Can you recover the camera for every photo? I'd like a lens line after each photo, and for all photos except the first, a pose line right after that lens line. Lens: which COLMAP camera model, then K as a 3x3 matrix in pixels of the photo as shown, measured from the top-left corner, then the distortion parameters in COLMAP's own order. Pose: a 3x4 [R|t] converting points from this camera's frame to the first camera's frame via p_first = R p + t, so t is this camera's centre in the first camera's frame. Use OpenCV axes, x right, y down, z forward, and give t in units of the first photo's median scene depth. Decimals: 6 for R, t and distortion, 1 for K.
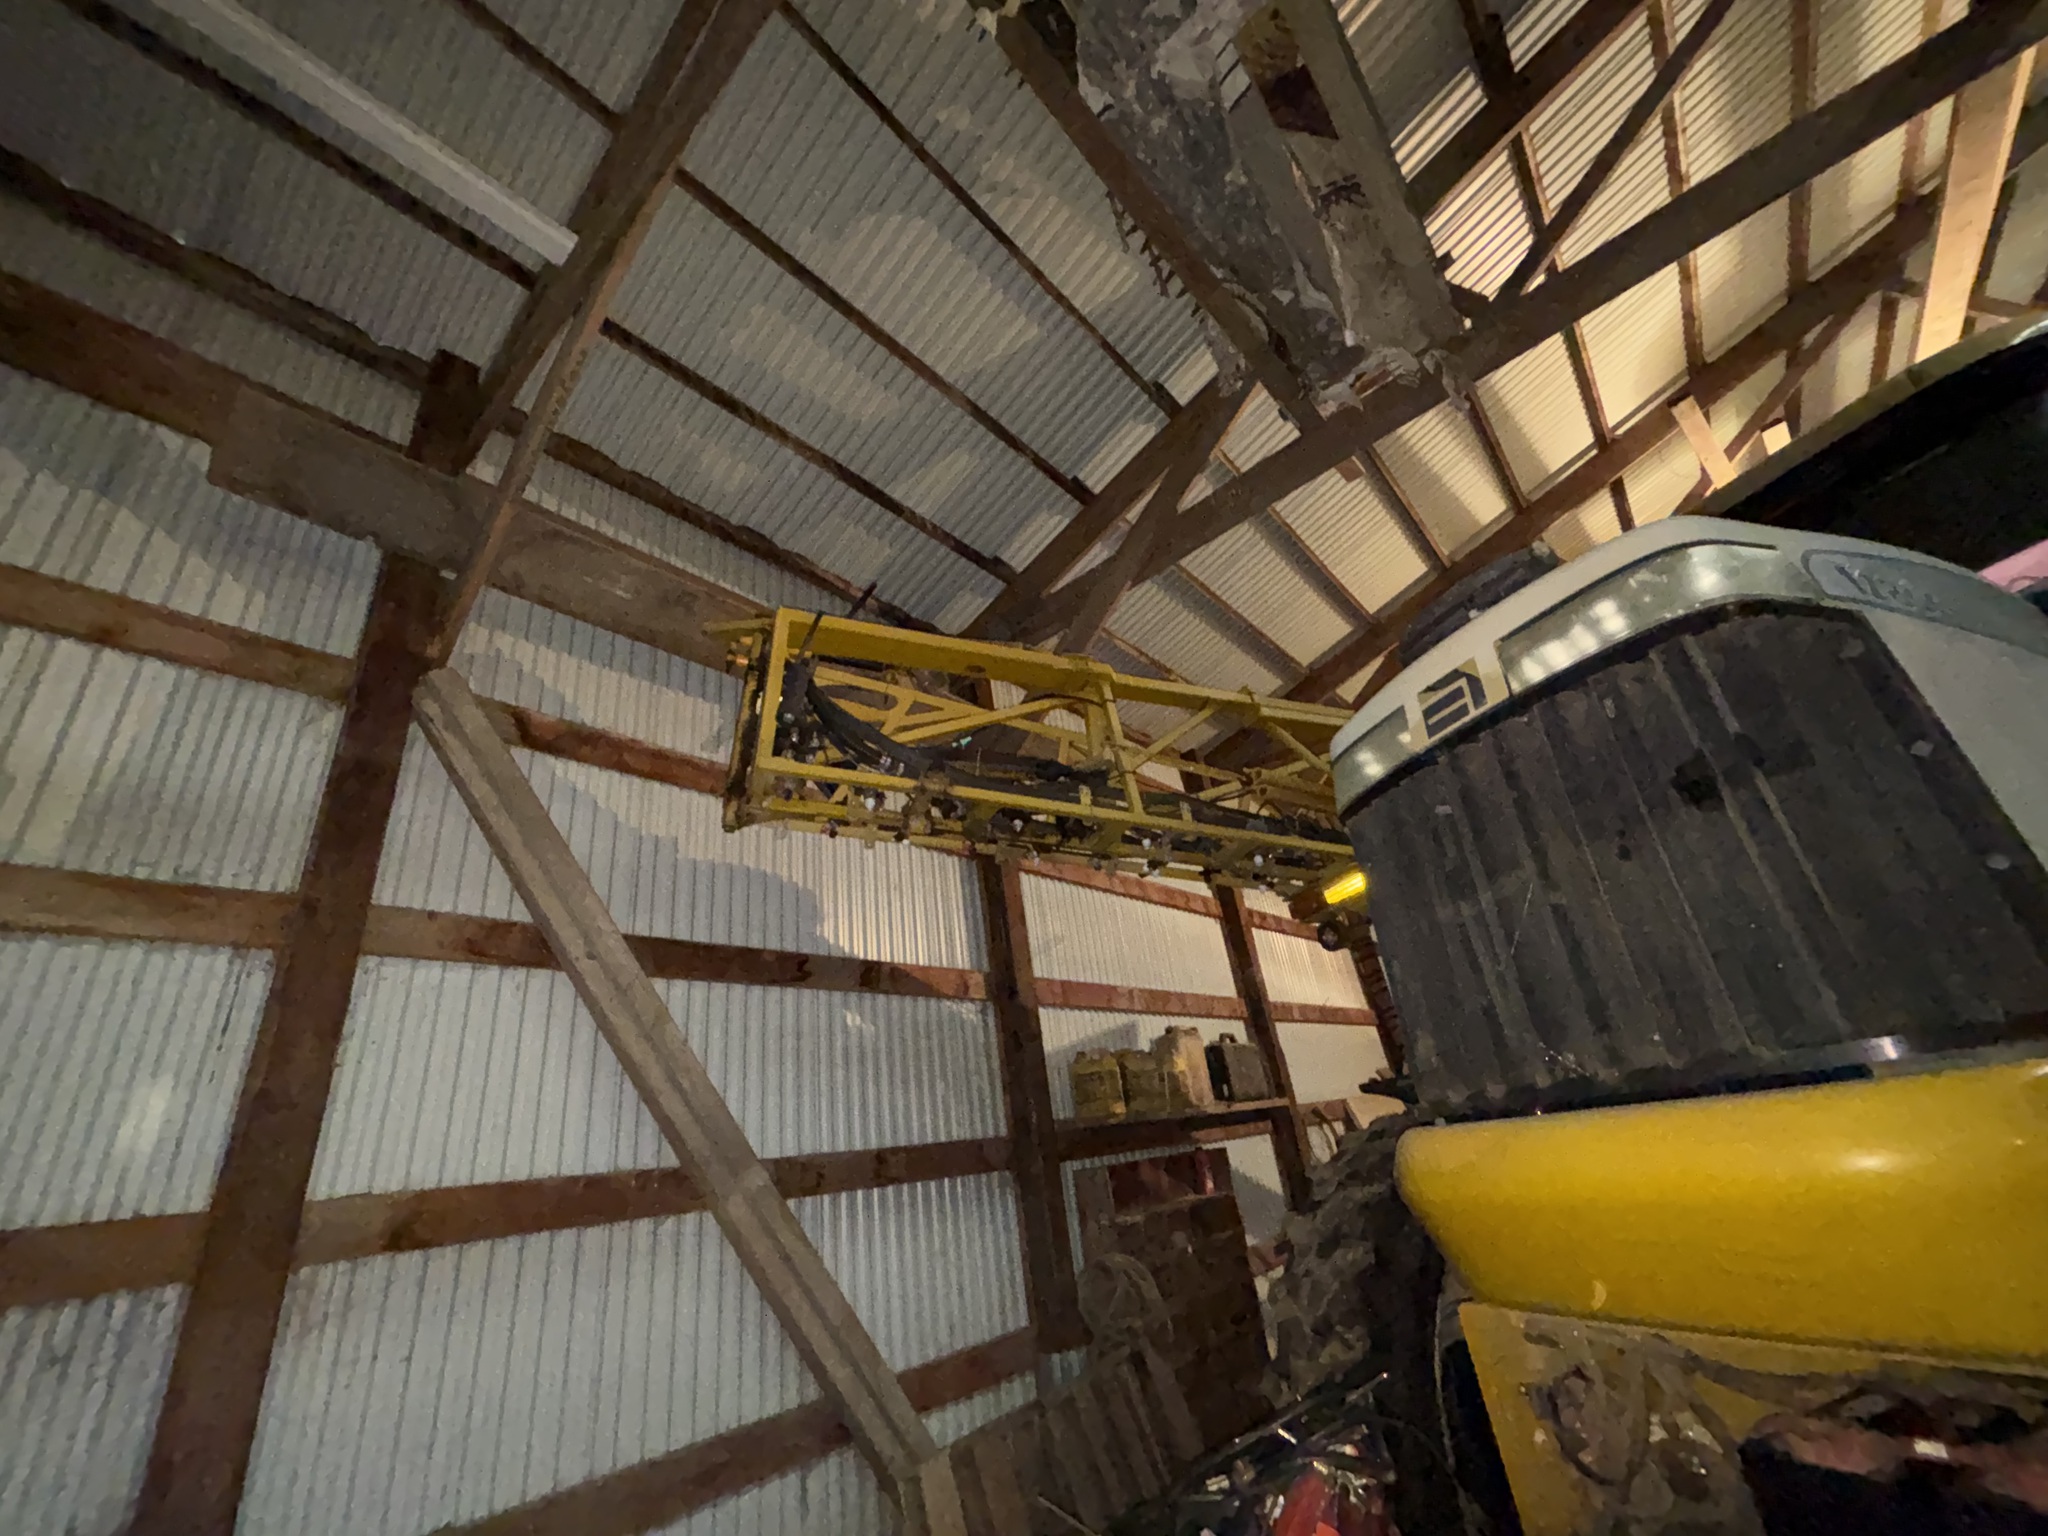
lens RADIAL K [[832.0, 0, 1014.2], [0, 832.0, 770.1], [0, 0, 1]] dist [-0.000490, -0.000418]
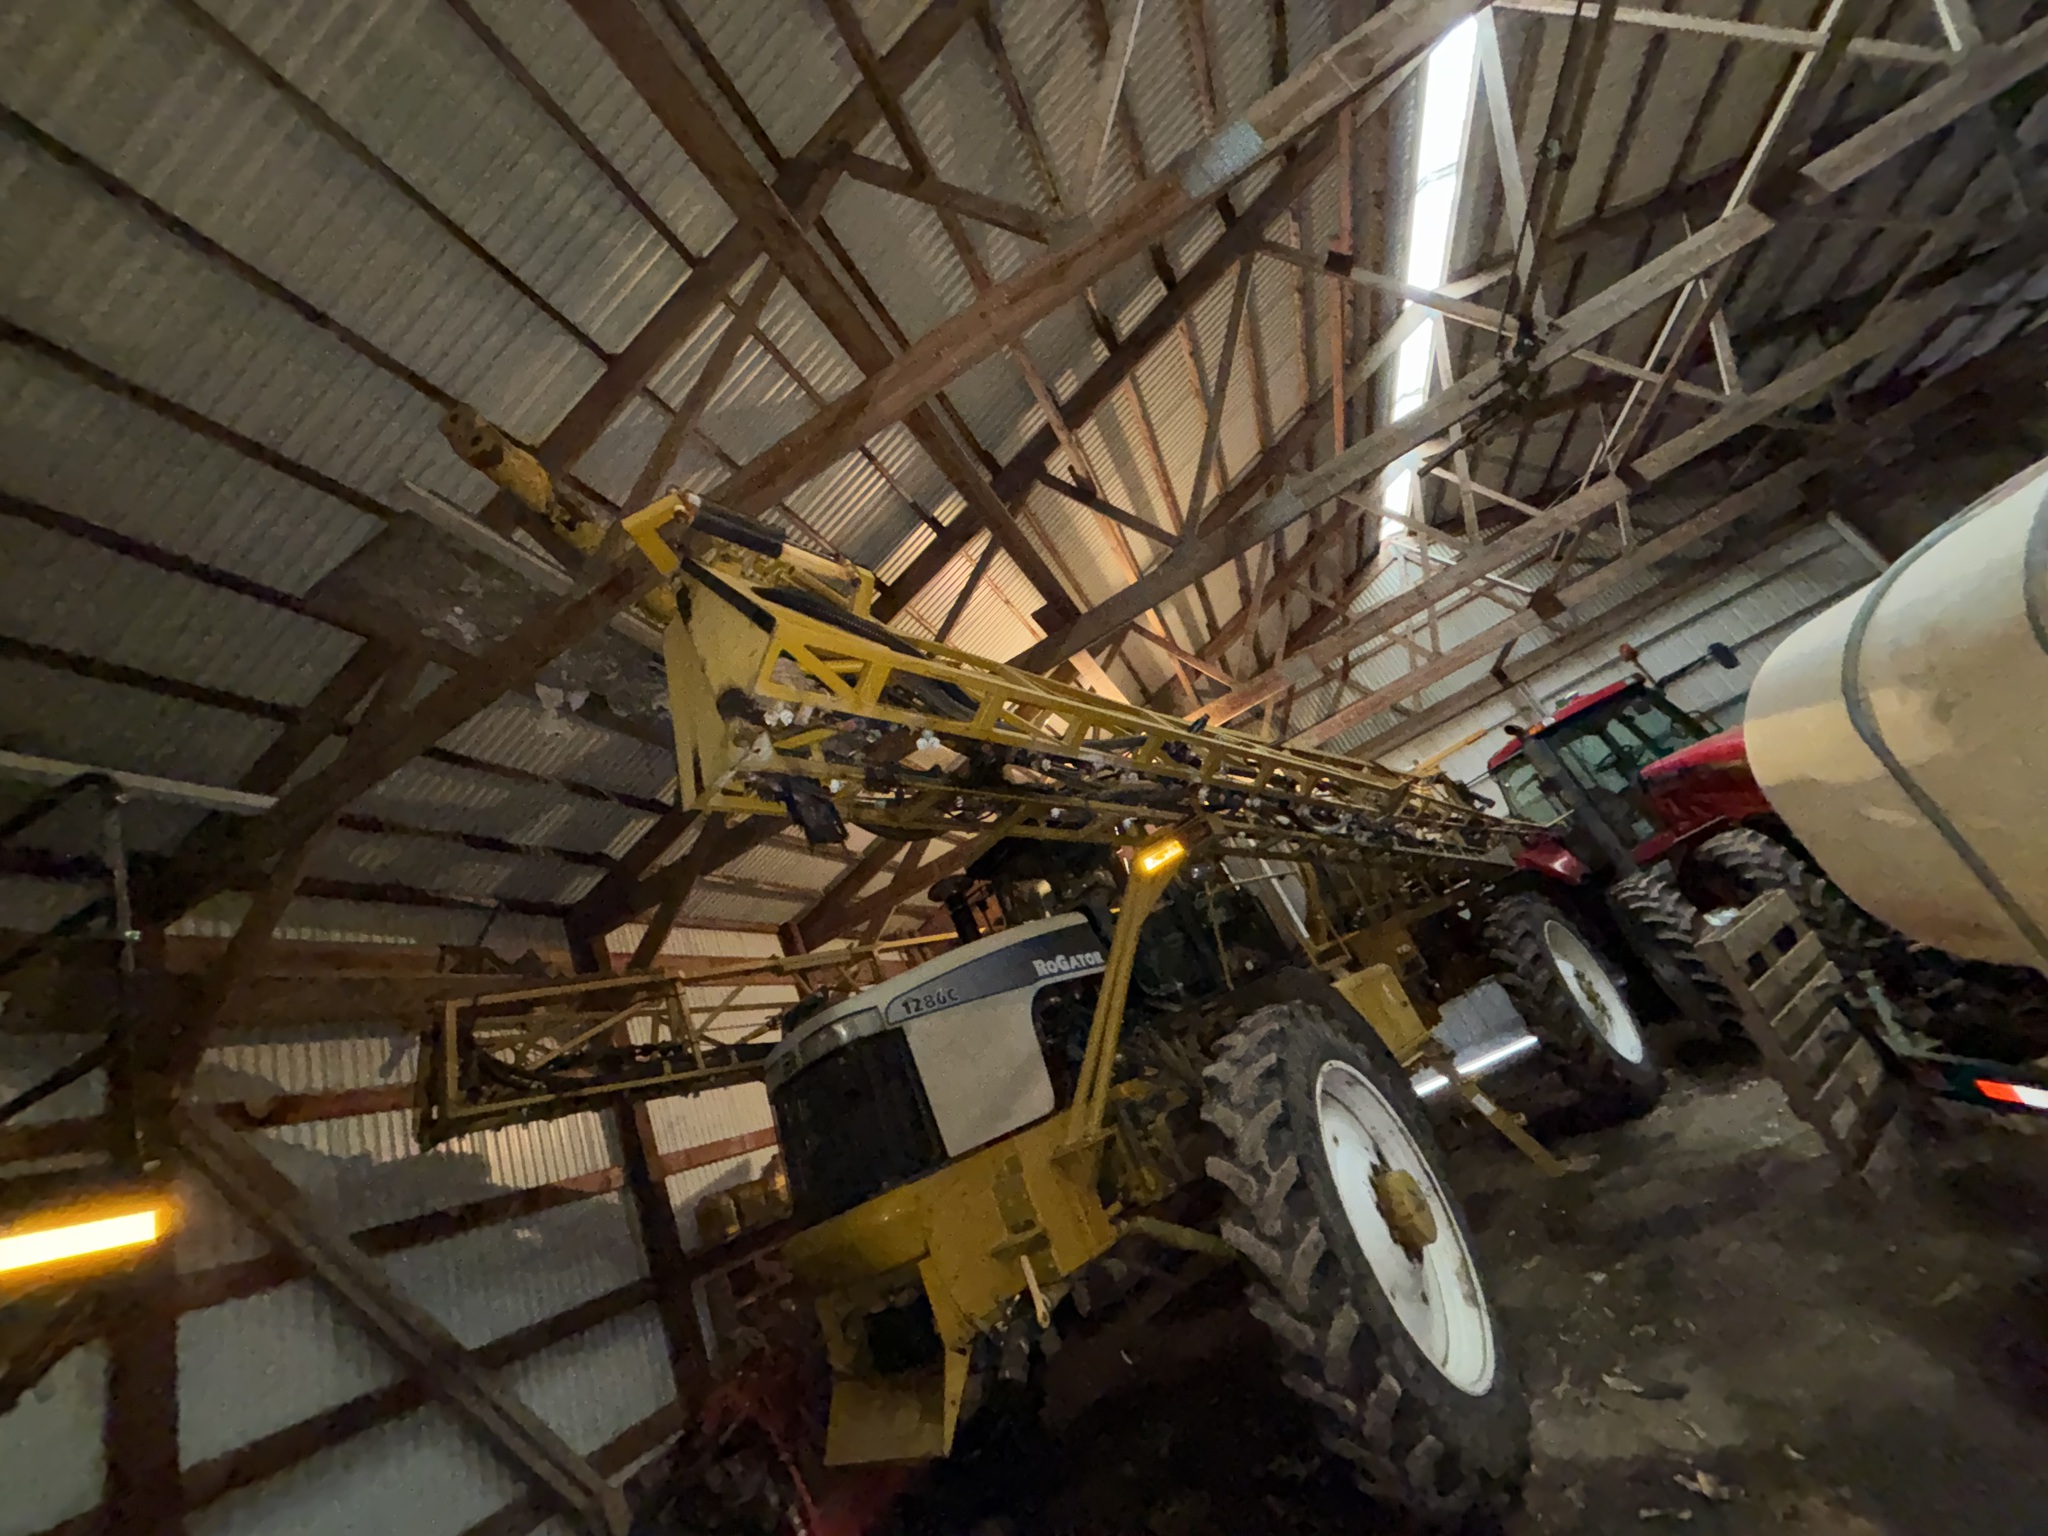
lens RADIAL K [[832.0, 0, 1028.9], [0, 832.0, 769.8], [0, 0, 1]] dist [-0.000490, -0.000418]
pose [[0.910116, -0.105402, 0.400723, 0.131945], [0.127138, 0.991491, -0.027962, -0.405119], [-0.394366, 0.076396, 0.915772, -0.856884]]
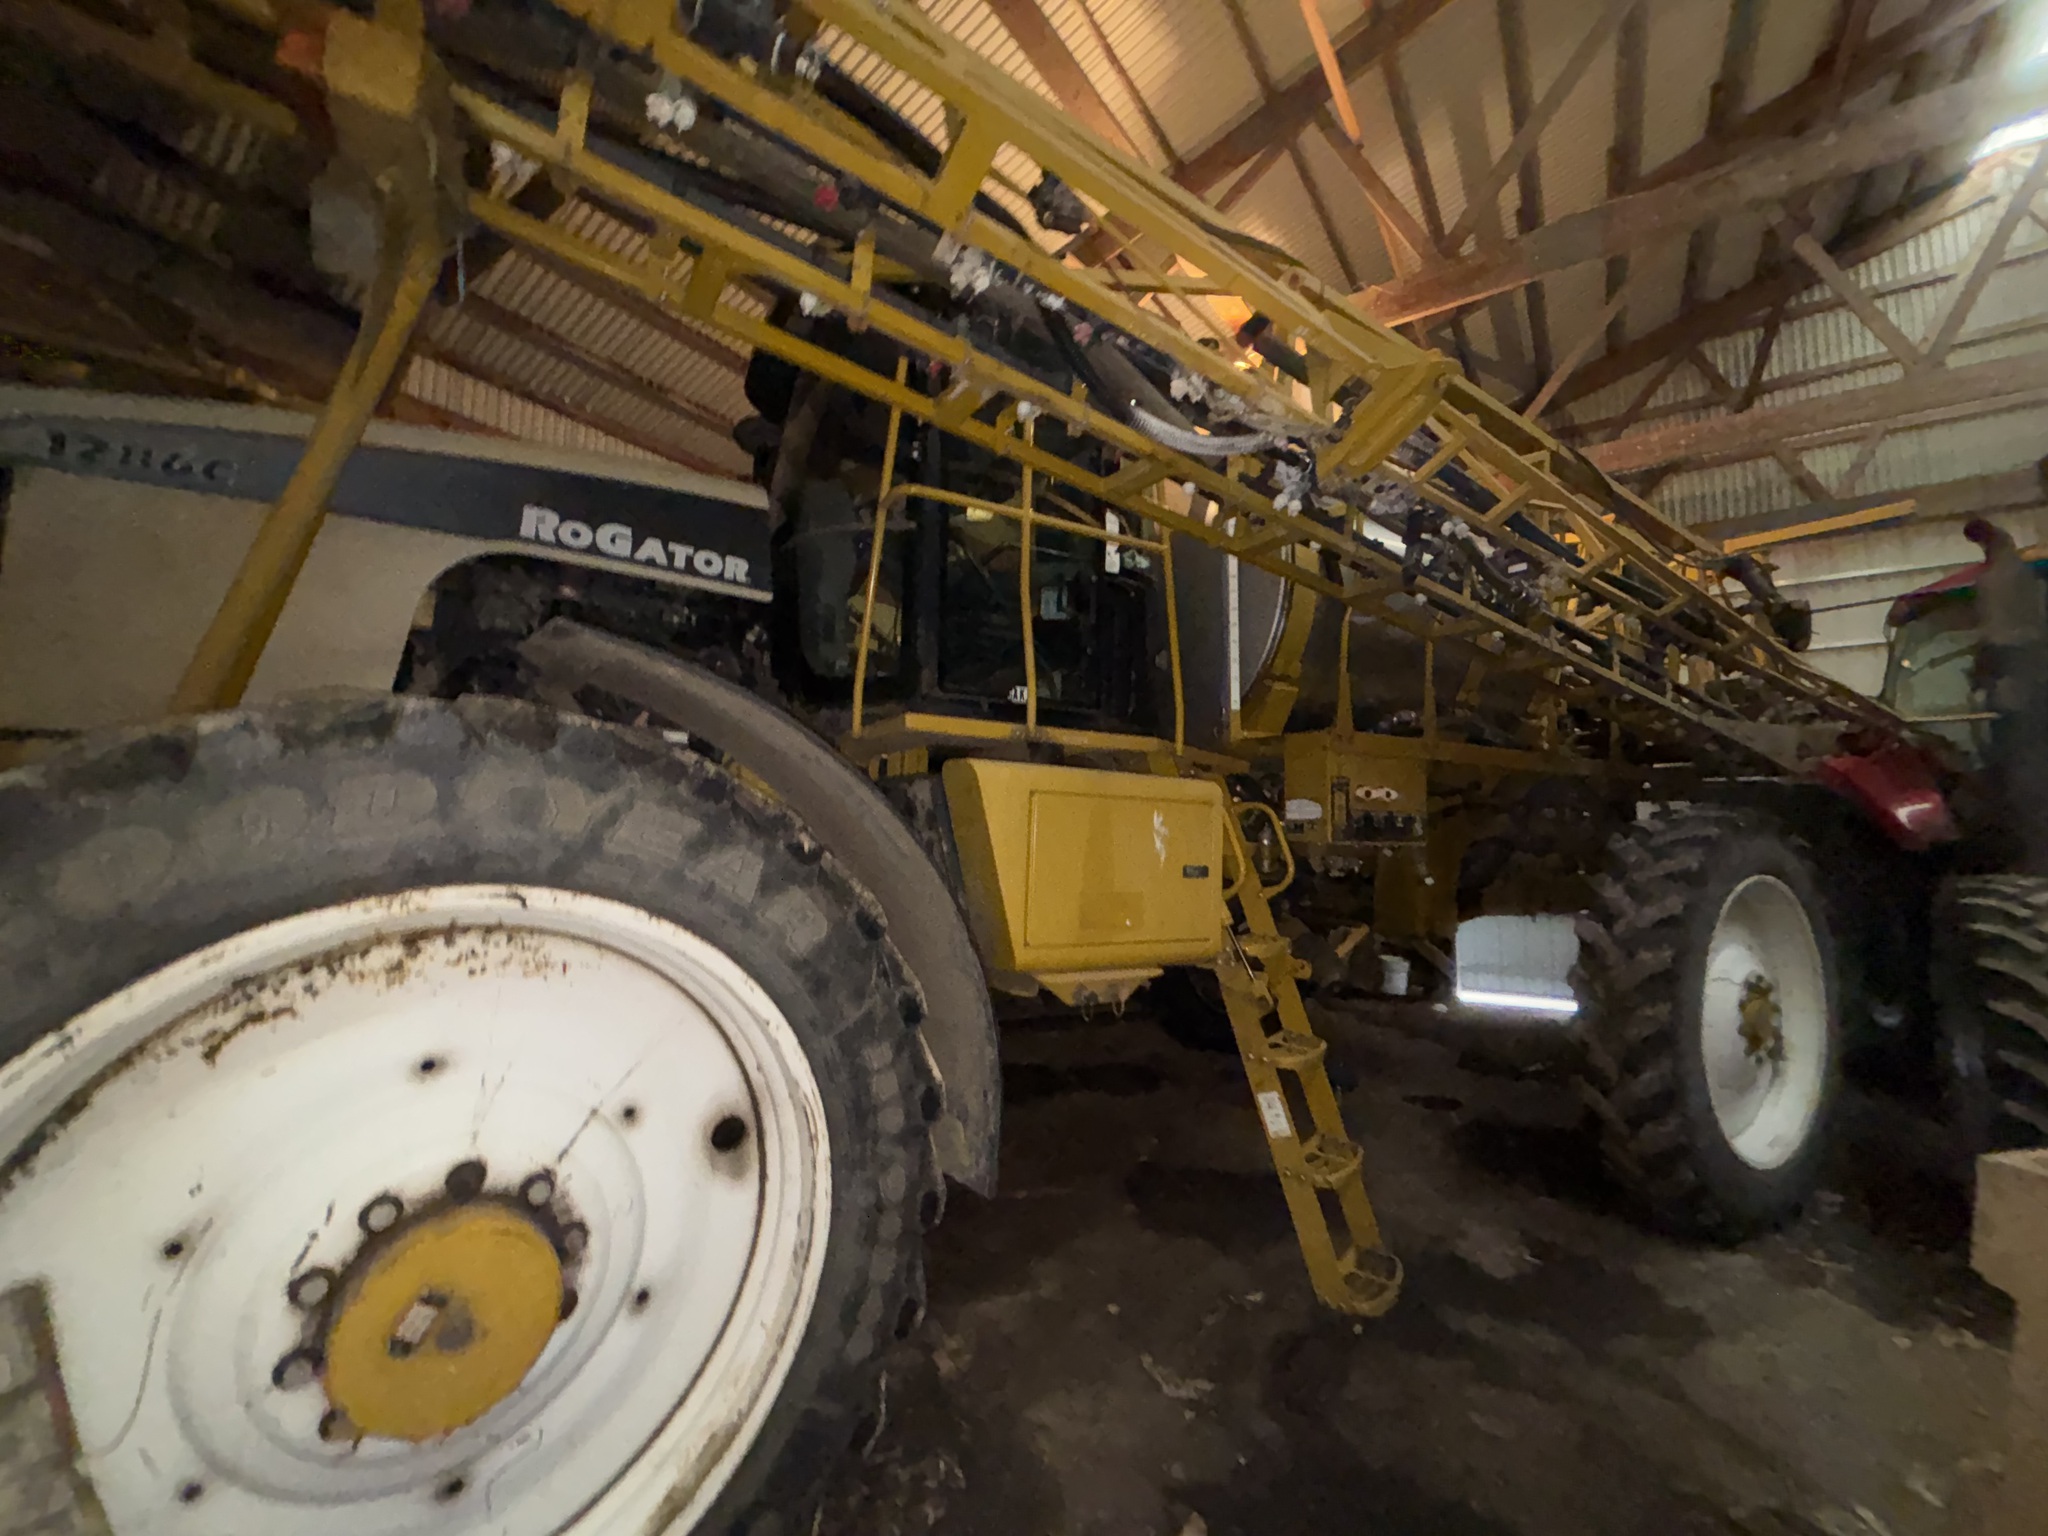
lens RADIAL K [[832.0, 0, 1021.8], [0, 832.0, 773.2], [0, 0, 1]] dist [-0.000490, -0.000418]
pose [[0.982729, 0.157529, 0.097095, 1.186507], [-0.181469, 0.923101, 0.339049, -0.207687], [-0.036219, -0.350813, 0.935745, -0.268903]]
